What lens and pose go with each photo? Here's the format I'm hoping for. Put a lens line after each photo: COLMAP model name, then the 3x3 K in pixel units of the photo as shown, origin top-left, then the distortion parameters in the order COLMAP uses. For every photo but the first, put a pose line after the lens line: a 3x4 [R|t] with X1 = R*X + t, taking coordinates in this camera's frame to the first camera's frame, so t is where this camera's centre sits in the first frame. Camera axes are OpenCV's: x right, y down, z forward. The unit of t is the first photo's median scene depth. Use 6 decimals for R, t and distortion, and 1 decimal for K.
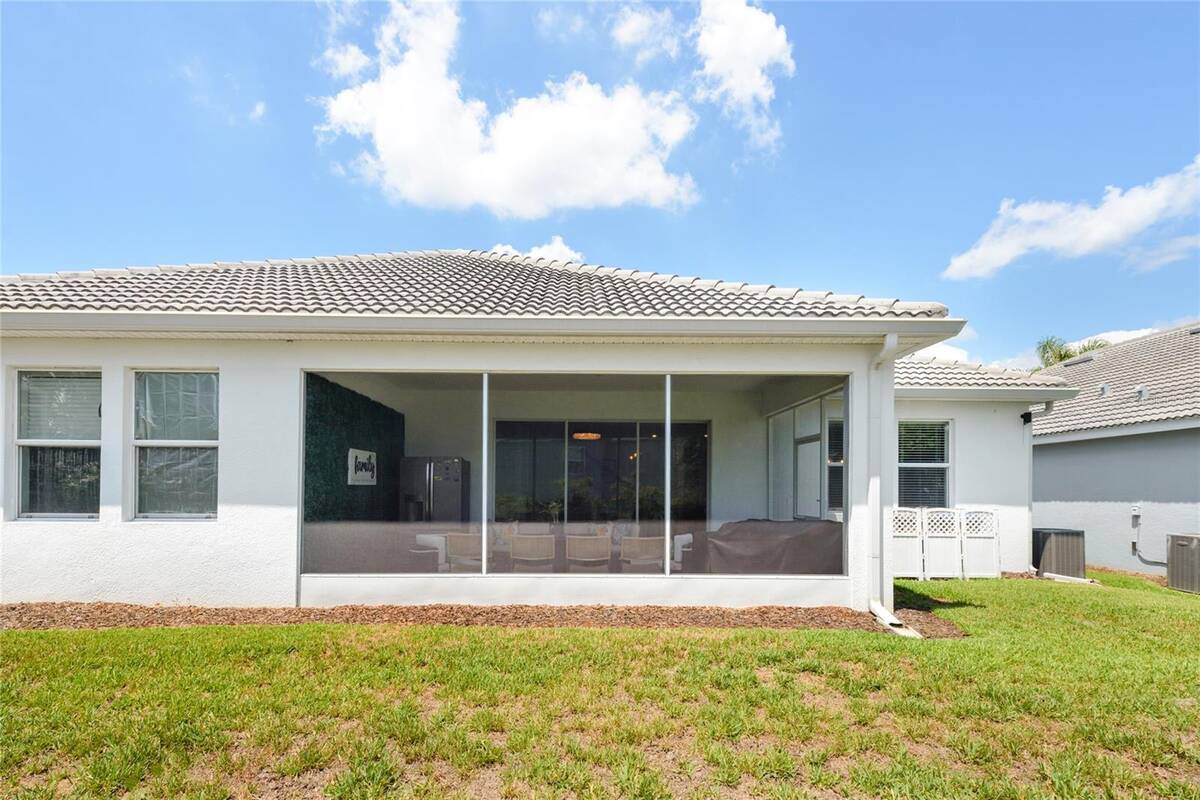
lens RADIAL K [[550.6, 0, 599.4], [0, 550.6, 486.9], [0, 0, 1]] dist [0.009137, -0.000229]
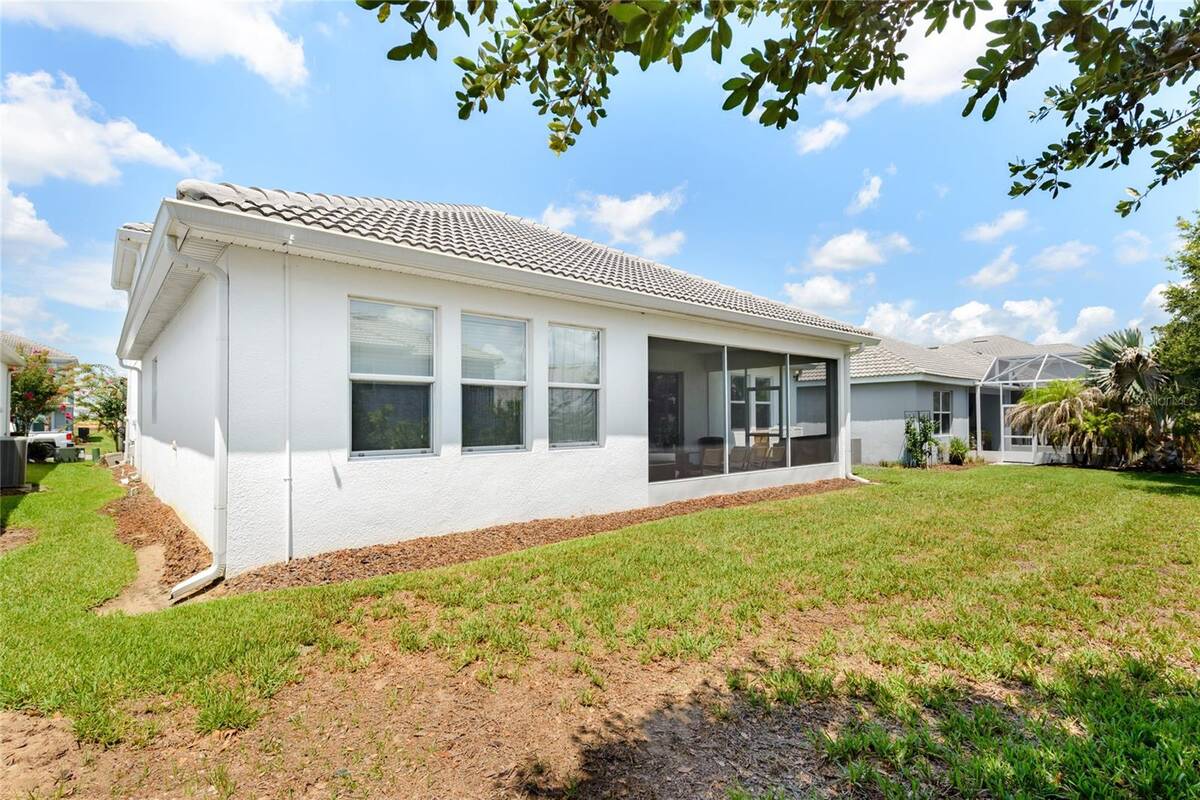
lens RADIAL K [[567.6, 0, 600.0], [0, 567.6, 400.0], [0, 0, 1]] dist [0.022019, -0.008323]
pose [[0.763561, 0.009956, 0.645659, -1.341084], [0.008439, 0.999642, -0.025394, -0.011981], [-0.645681, 0.024839, 0.763204, 0.001369]]
